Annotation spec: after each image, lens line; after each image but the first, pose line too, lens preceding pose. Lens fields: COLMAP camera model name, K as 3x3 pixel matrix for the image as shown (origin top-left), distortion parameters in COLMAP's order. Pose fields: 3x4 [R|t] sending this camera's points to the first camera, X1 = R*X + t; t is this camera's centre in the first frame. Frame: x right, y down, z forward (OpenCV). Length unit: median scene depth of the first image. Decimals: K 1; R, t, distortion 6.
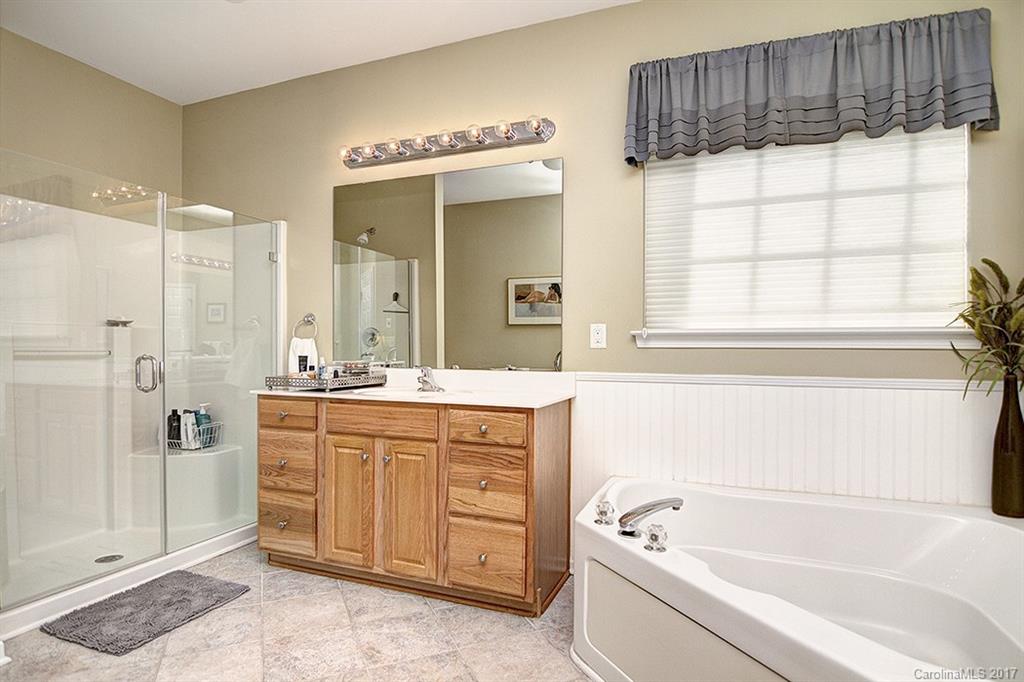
lens RADIAL K [[521.0, 0, 512.7], [0, 521.0, 350.5], [0, 0, 1]] dist [-0.000664, -0.015174]
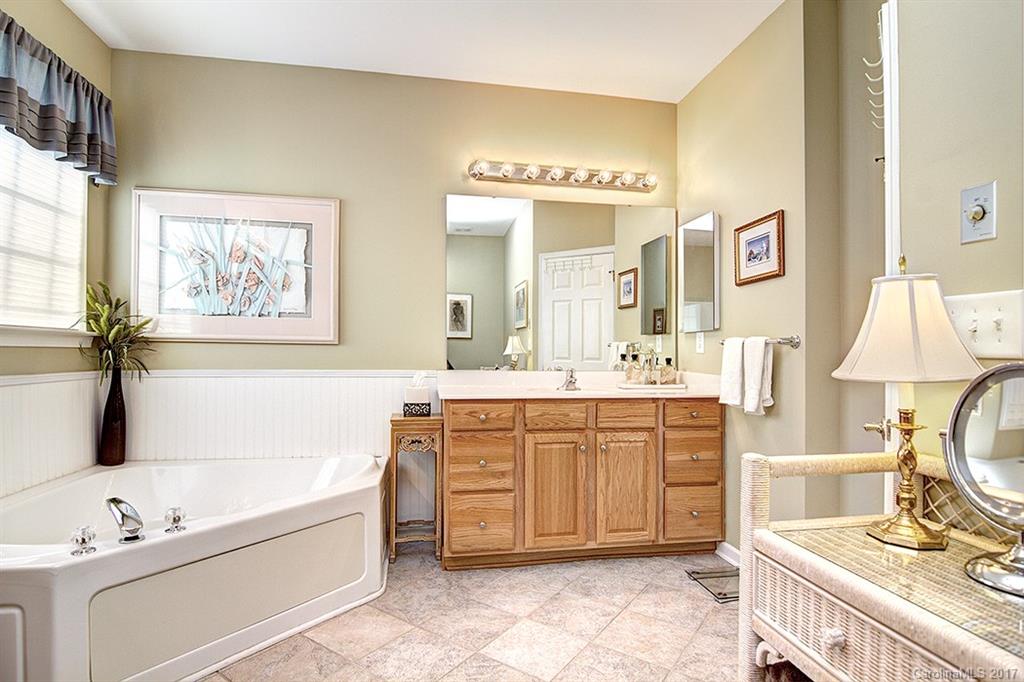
lens RADIAL K [[521.0, 0, 512.7], [0, 521.0, 350.5], [0, 0, 1]] dist [-0.000664, -0.015174]
pose [[-0.516254, -0.002210, 0.856432, -0.782807], [-0.009577, 0.999949, -0.003193, -0.000085], [-0.856382, -0.009850, -0.516249, 0.729474]]
